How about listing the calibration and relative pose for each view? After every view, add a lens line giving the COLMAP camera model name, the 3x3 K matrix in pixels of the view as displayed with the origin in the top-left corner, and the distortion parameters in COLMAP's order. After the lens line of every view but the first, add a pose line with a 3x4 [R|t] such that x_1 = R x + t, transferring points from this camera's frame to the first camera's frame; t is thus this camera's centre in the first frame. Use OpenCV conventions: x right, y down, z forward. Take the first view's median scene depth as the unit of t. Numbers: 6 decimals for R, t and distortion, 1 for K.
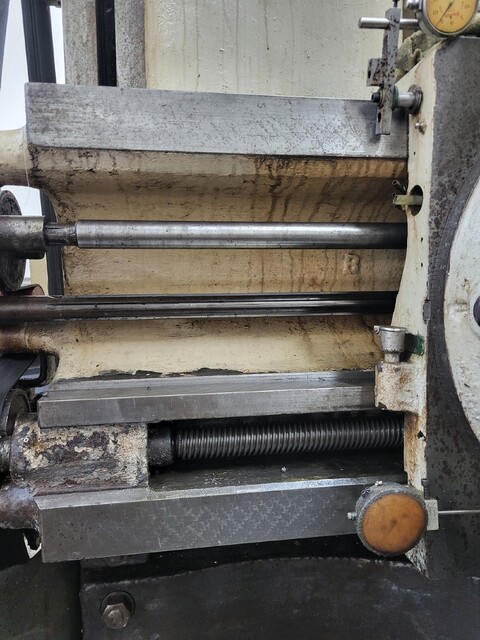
lens RADIAL K [[490.9, 0, 240.0], [0, 490.9, 320.0], [0, 0, 1]] dist [0.031604, -0.007695]
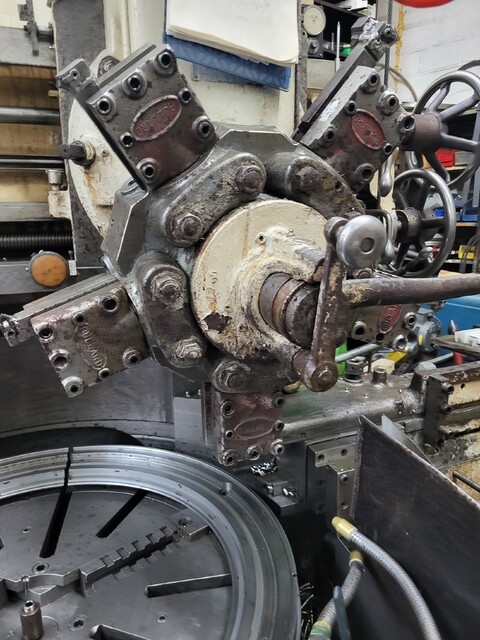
lens RADIAL K [[490.9, 0, 240.0], [0, 490.9, 320.0], [0, 0, 1]] dist [0.031604, -0.007695]
pose [[0.976385, -0.054840, 0.208961, 0.540685], [0.021191, 0.986892, 0.159987, 0.265983], [-0.214996, -0.151781, 0.964748, -0.901217]]
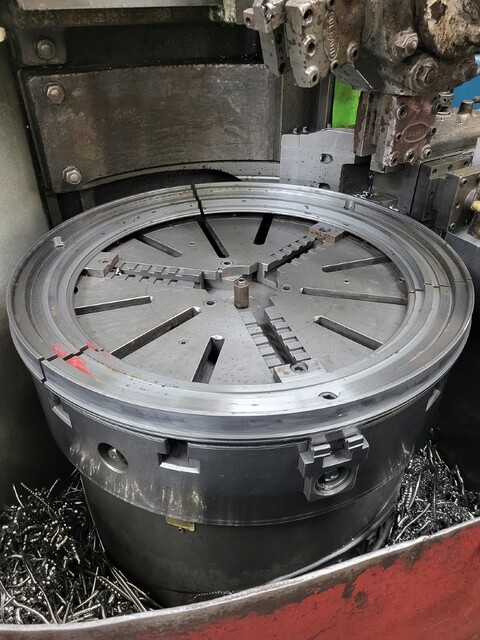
lens RADIAL K [[490.9, 0, 240.0], [0, 490.9, 320.0], [0, 0, 1]] dist [0.031604, -0.007695]
pose [[0.931974, -0.198361, 0.303444, -0.395710], [0.015024, 0.857440, 0.514364, 0.490613], [-0.362215, -0.474815, 0.802092, -1.032224]]
